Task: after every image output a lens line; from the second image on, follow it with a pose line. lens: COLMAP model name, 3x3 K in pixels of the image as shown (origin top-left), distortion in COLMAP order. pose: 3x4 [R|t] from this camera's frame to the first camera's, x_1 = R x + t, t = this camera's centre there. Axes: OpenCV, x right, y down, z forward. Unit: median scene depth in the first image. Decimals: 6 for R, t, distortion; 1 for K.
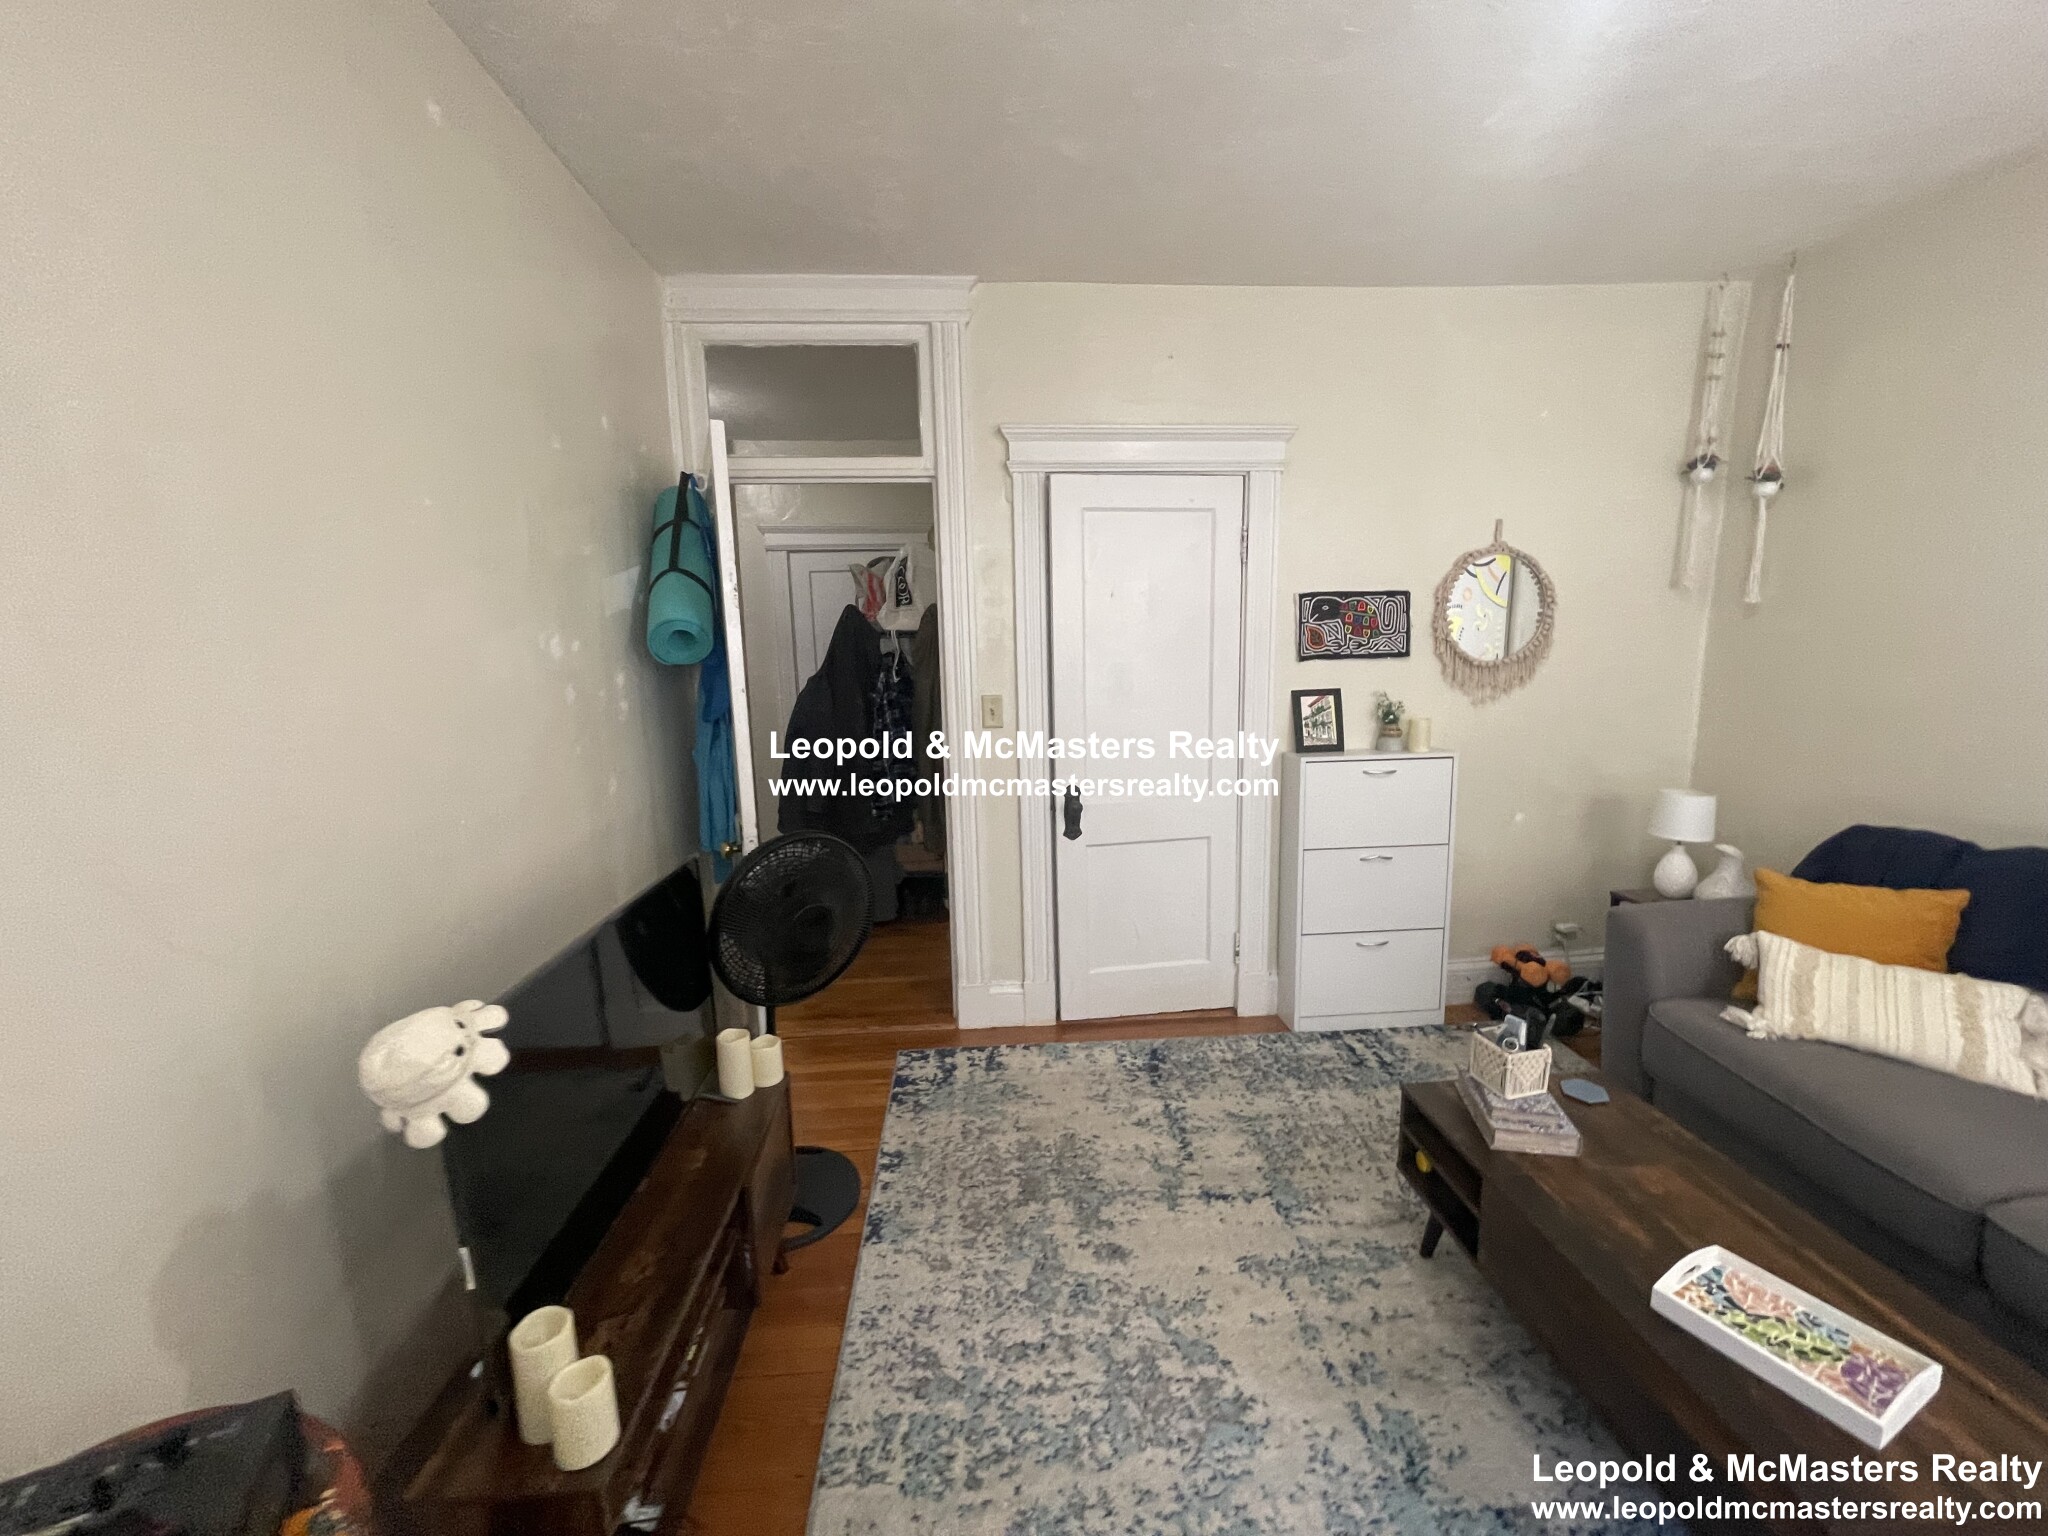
lens RADIAL K [[822.1, 0, 1034.4], [0, 822.1, 769.8], [0, 0, 1]] dist [0.000233, 0.000332]
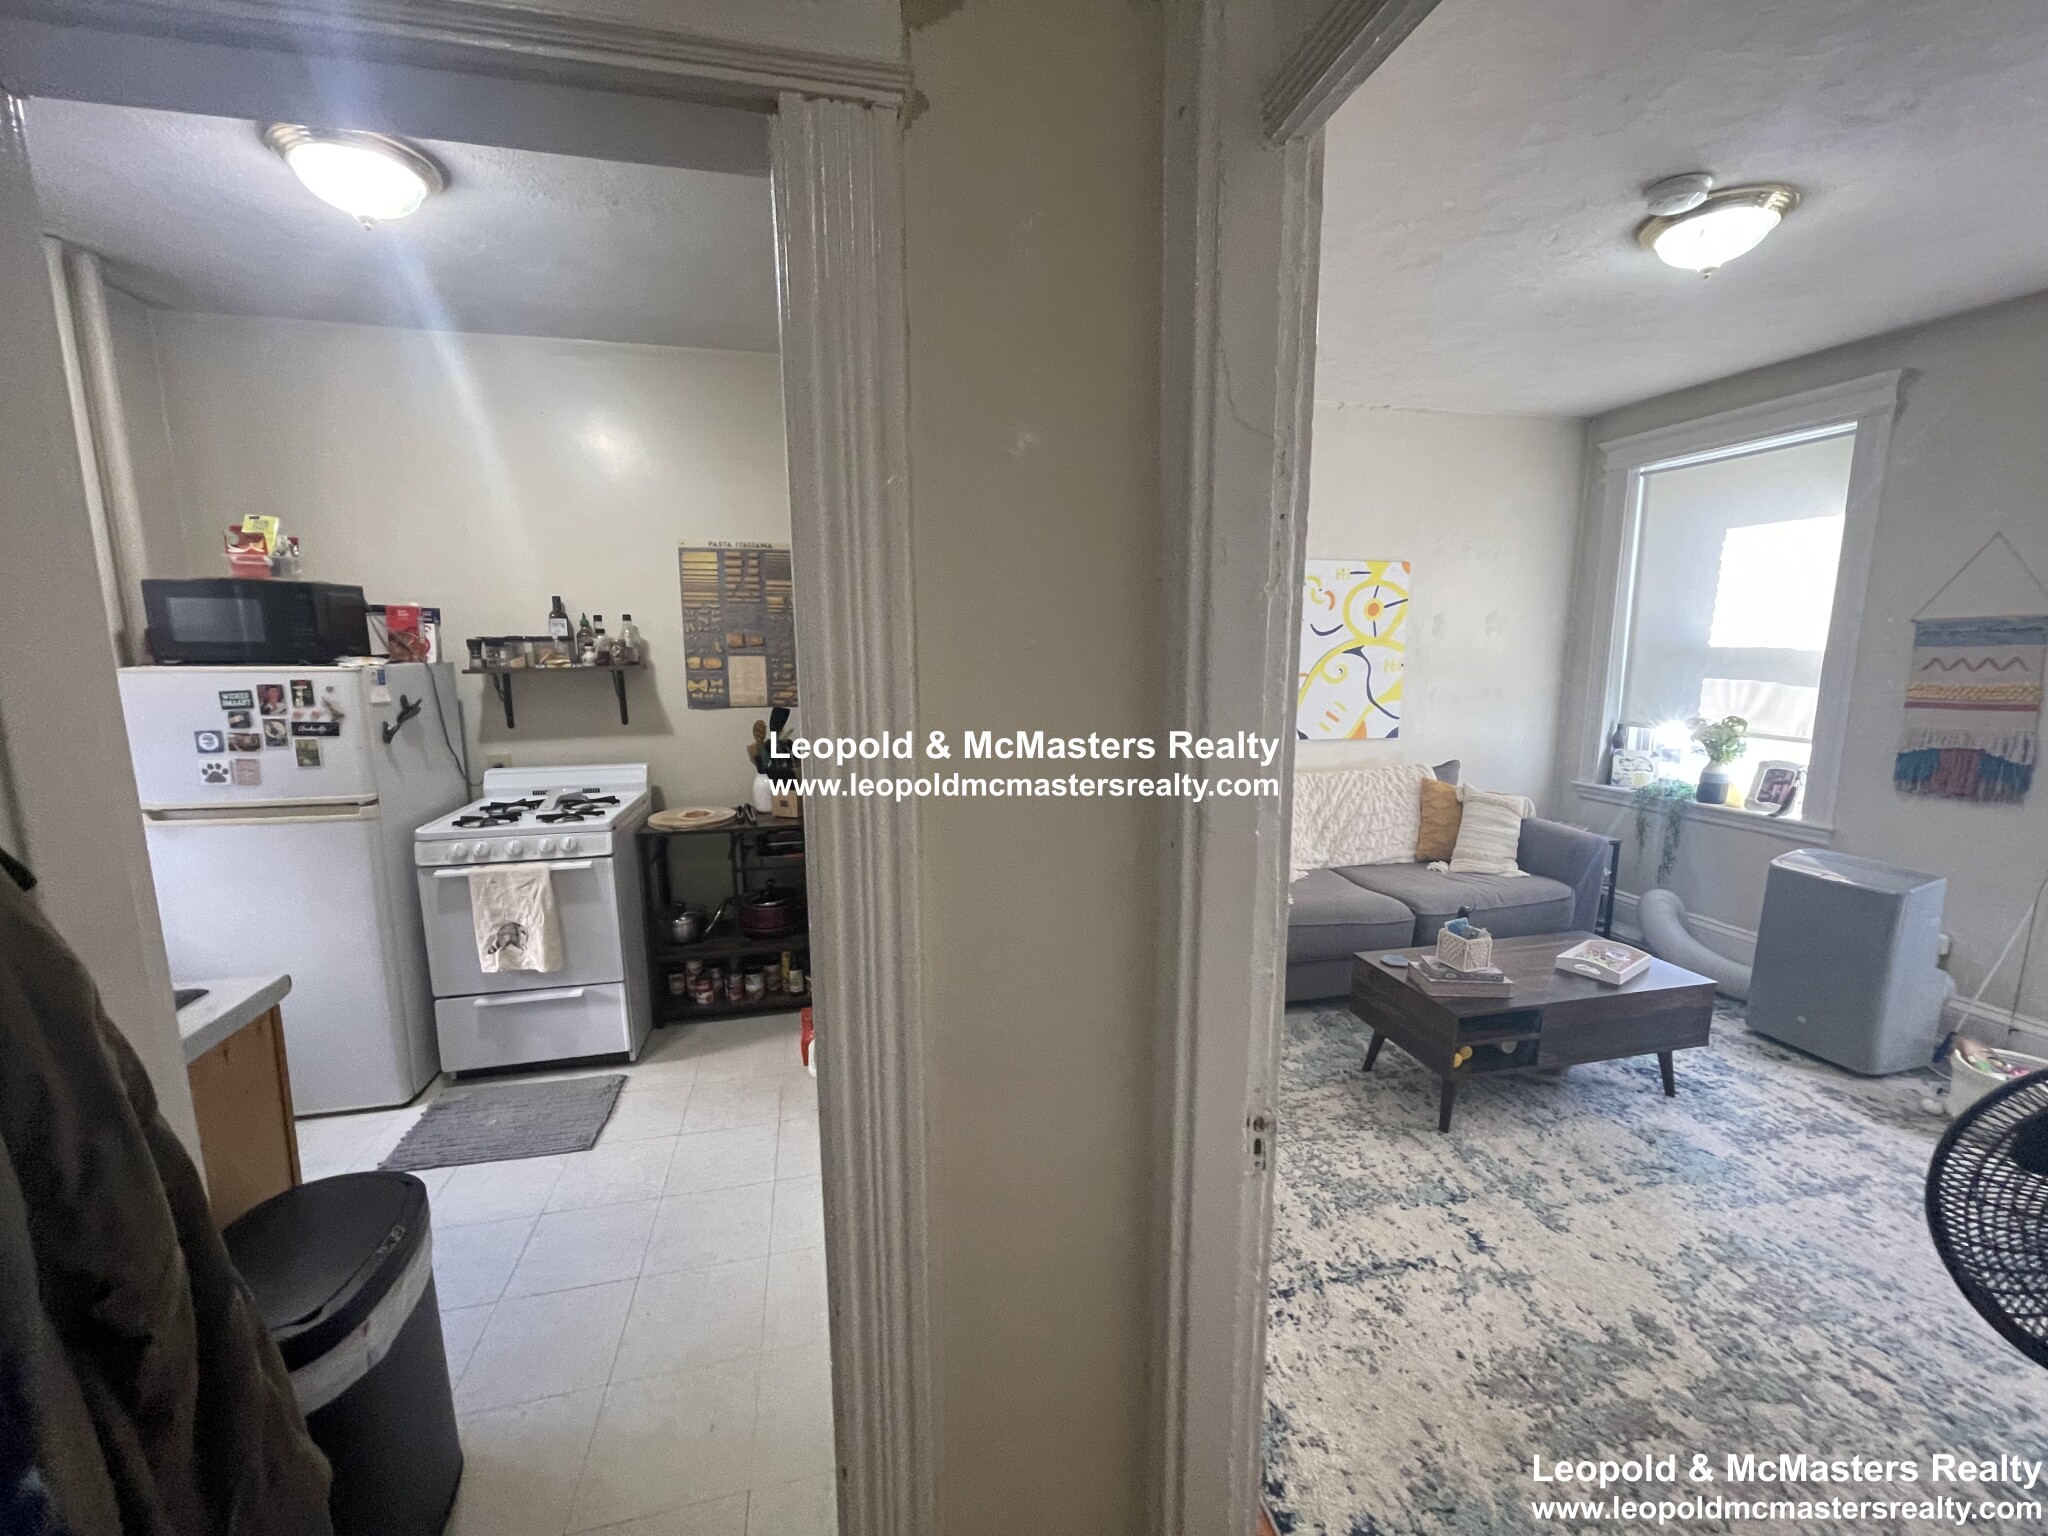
lens RADIAL K [[829.4, 0, 1019.4], [0, 829.4, 777.4], [0, 0, 1]] dist [-0.000592, 0.000484]
pose [[-0.155497, -0.129565, 0.979303, -0.496162], [0.166857, 0.973672, 0.155314, -0.211093], [-0.973642, 0.187554, -0.129784, 1.358323]]
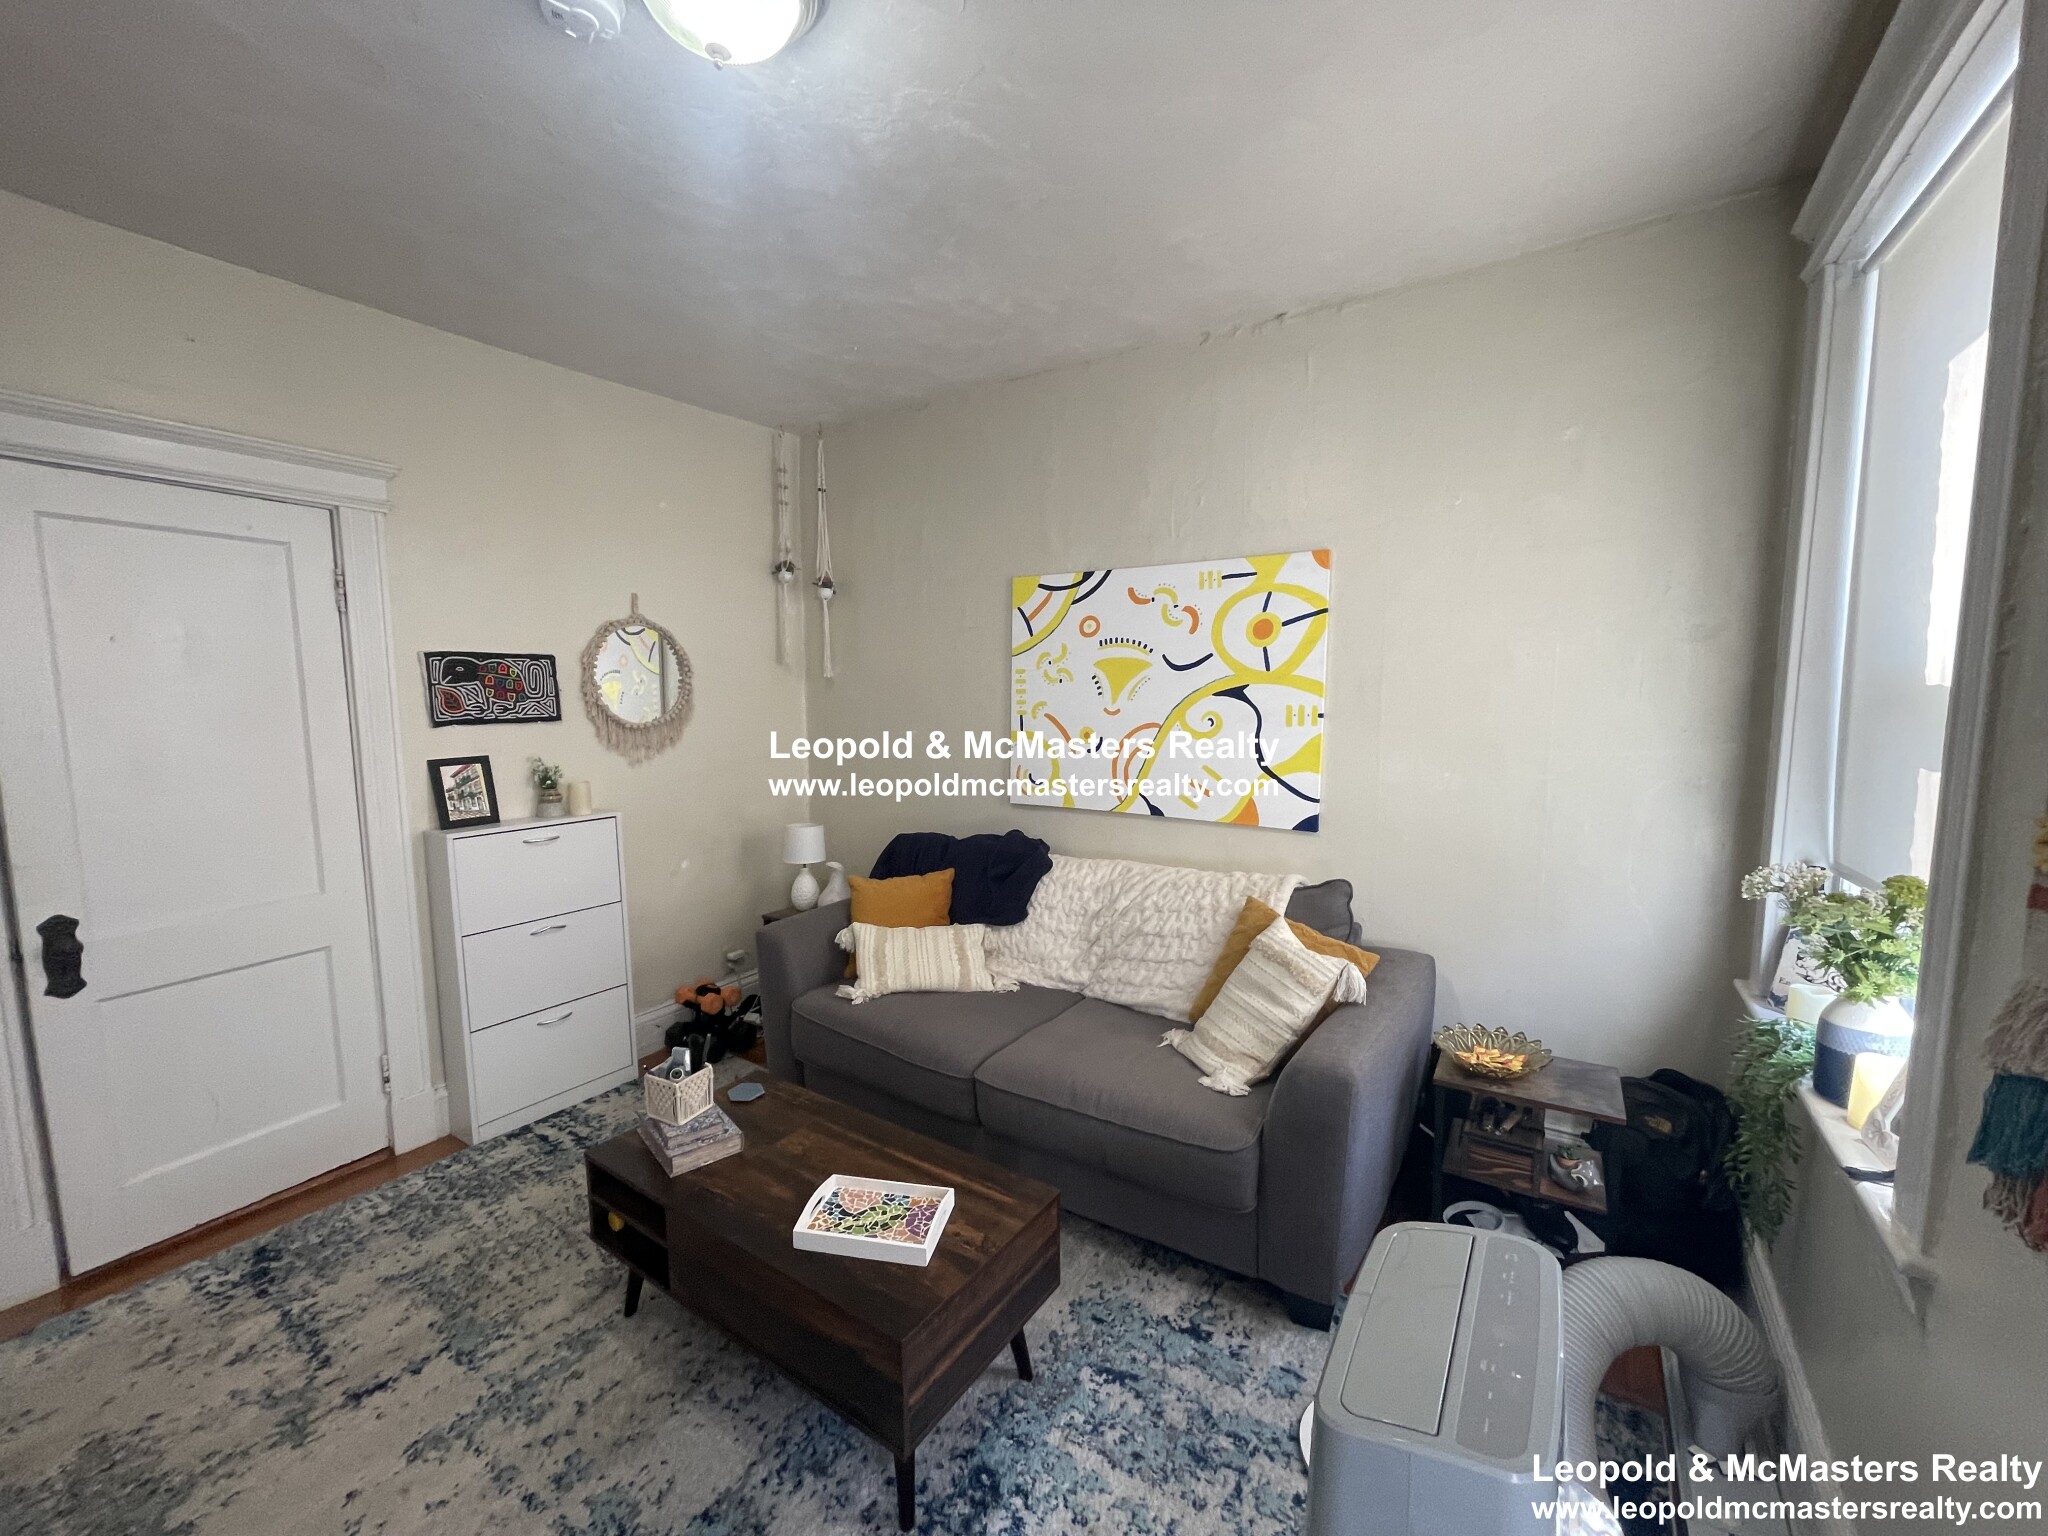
lens RADIAL K [[816.8, 0, 1005.5], [0, 816.8, 773.9], [0, 0, 1]] dist [0.000306, 0.000491]
pose [[0.628855, -0.063578, 0.774919, 0.027671], [0.118703, 0.992818, -0.014873, 0.005730], [-0.768408, 0.101339, 0.631885, -0.036781]]
